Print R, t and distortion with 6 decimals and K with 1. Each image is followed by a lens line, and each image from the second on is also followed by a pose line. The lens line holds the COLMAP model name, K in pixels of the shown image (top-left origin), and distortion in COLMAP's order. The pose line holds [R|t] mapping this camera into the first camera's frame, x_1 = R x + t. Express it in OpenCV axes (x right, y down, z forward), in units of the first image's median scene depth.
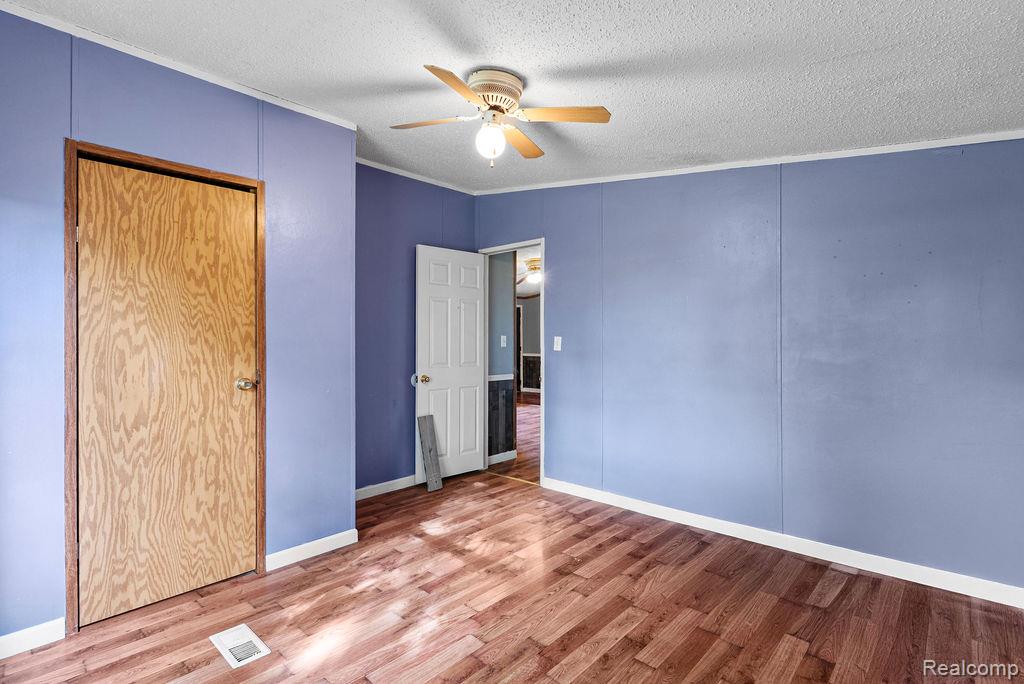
lens RADIAL K [[490.3, 0, 511.2], [0, 490.3, 340.6], [0, 0, 1]] dist [-0.000790, -0.000887]
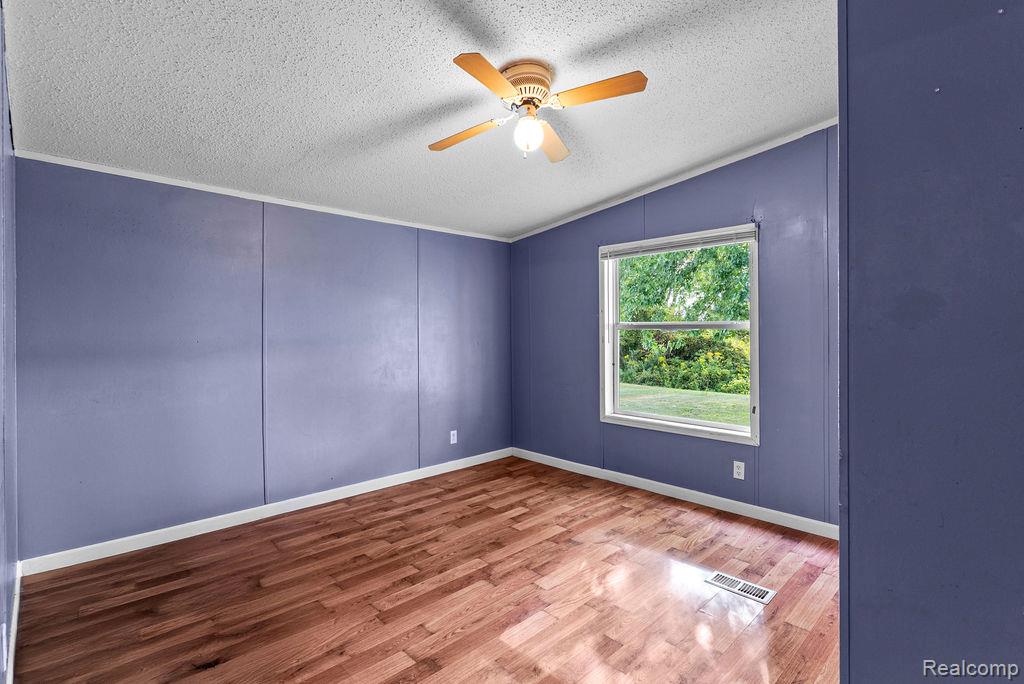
lens RADIAL K [[490.3, 0, 512.1], [0, 490.3, 335.8], [0, 0, 1]] dist [-0.000790, -0.000887]
pose [[-0.998871, 0.003110, 0.047397, -0.058391], [0.003516, 0.999958, 0.008482, -0.001092], [-0.047368, 0.008639, -0.998840, 2.120906]]
